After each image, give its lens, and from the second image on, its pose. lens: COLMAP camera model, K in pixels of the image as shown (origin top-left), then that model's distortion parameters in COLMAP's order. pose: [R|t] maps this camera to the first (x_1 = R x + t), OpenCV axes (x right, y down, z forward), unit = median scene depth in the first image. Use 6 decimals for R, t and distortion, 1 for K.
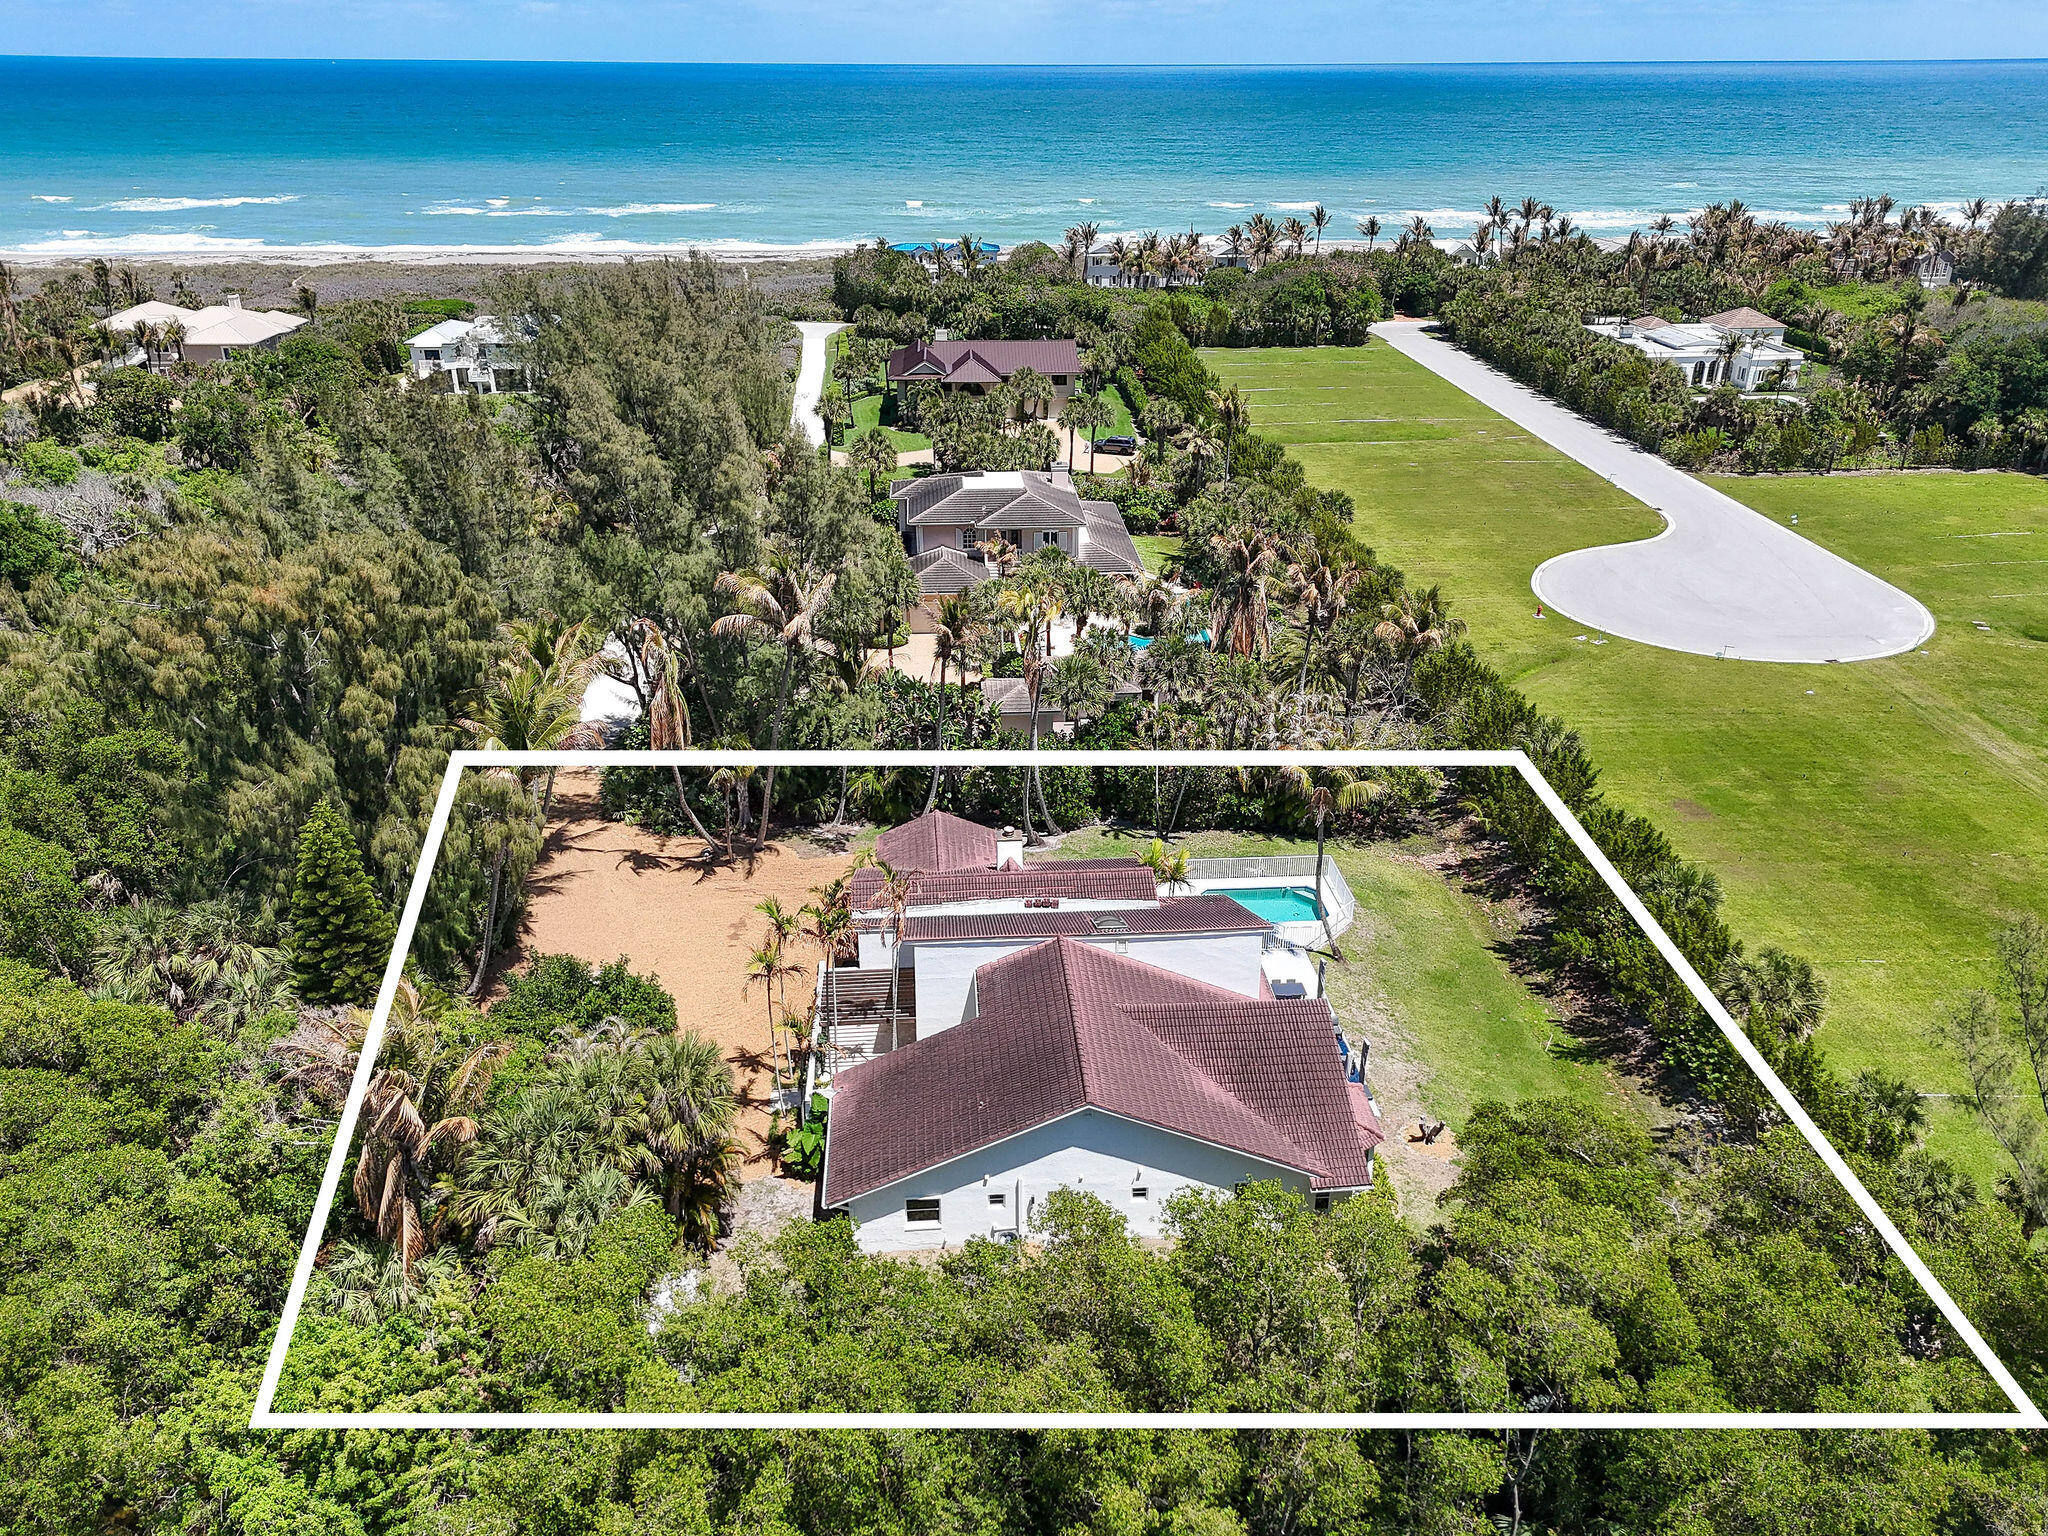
lens RADIAL K [[1472.7, 0, 1024.0], [0, 1472.7, 768.0], [0, 0, 1]] dist [0.050827, -0.002219]
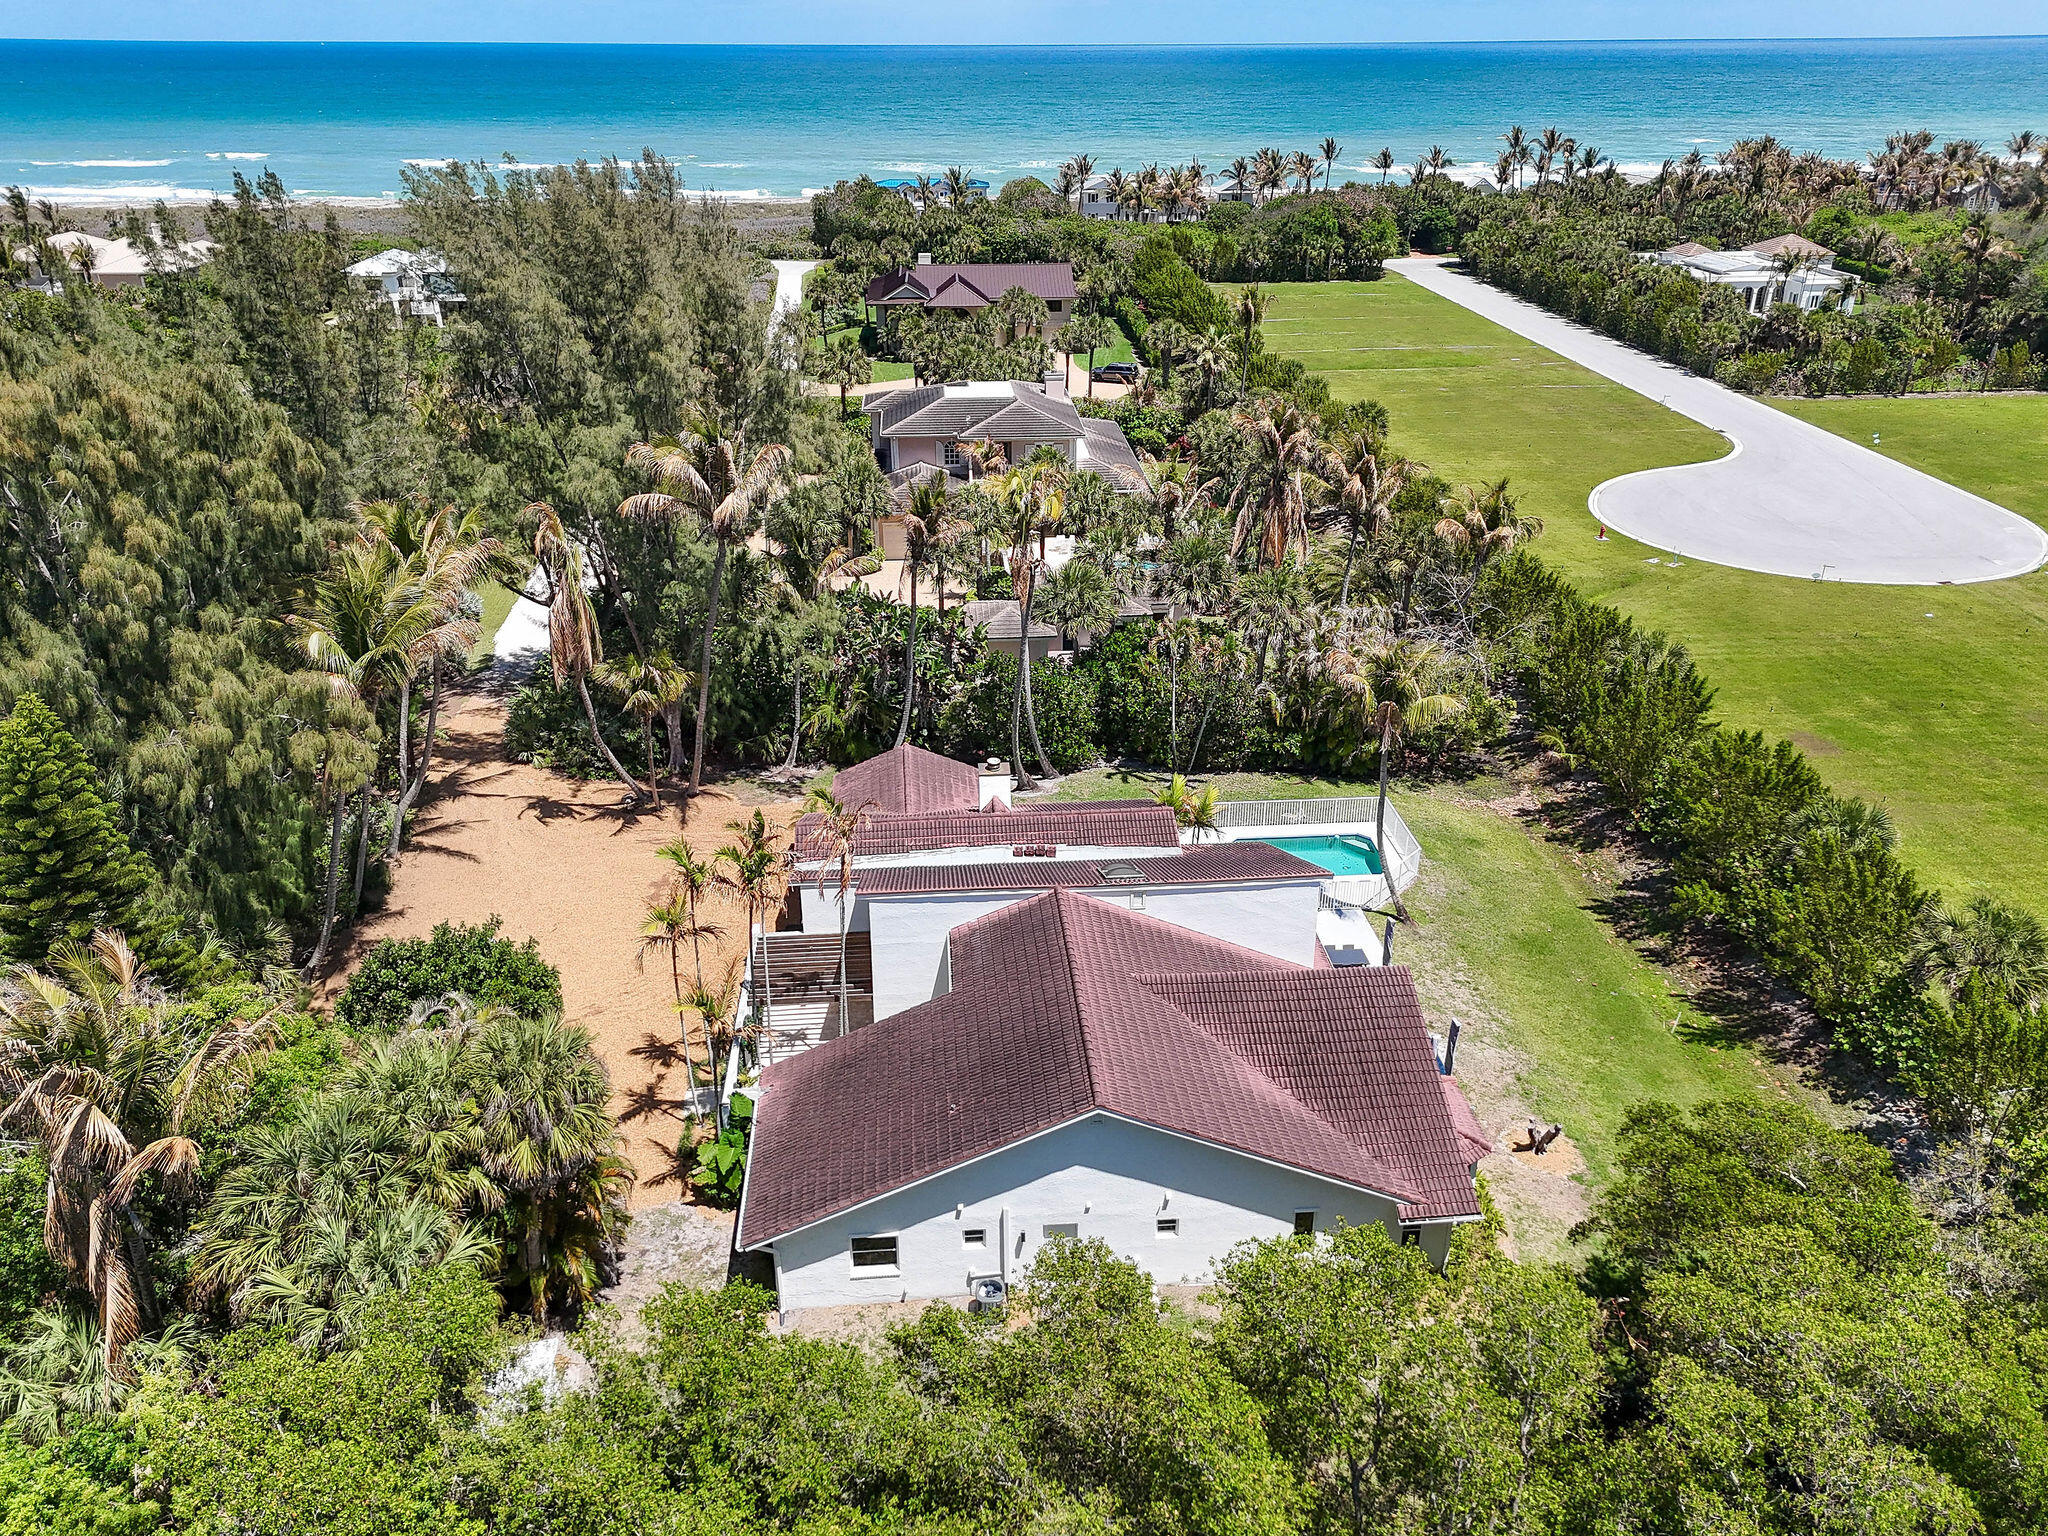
lens RADIAL K [[1430.9, 0, 1024.0], [0, 1430.9, 768.0], [0, 0, 1]] dist [0.038413, 0.000523]
pose [[0.999987, -0.004656, 0.002243, 0.004072], [0.004649, 0.999985, 0.002862, 0.038440], [-0.002256, -0.002851, 0.999993, 0.195362]]
